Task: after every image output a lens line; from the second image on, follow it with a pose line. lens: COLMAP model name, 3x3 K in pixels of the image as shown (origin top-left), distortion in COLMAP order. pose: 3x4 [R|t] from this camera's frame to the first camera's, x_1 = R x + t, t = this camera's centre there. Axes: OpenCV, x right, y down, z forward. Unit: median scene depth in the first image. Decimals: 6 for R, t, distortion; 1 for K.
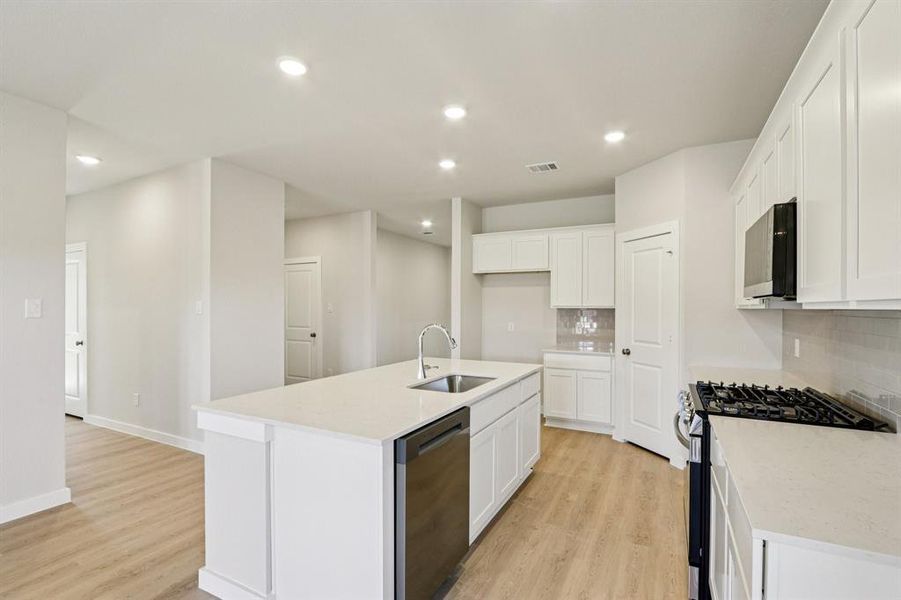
lens RADIAL K [[418.9, 0, 457.4], [0, 418.9, 308.0], [0, 0, 1]] dist [-0.015092, 0.000050]
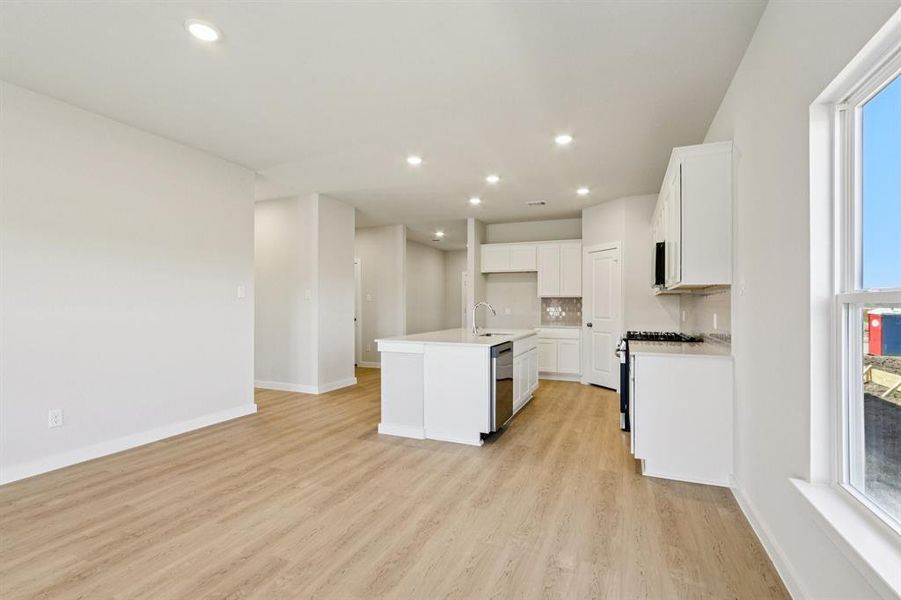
lens RADIAL K [[417.7, 0, 454.9], [0, 417.7, 303.0], [0, 0, 1]] dist [-0.015270, -0.000039]
pose [[0.997102, 0.001167, 0.076061, -0.217262], [-0.000546, 0.999966, -0.008192, 0.040822], [-0.076068, 0.008127, 0.997070, -0.515686]]
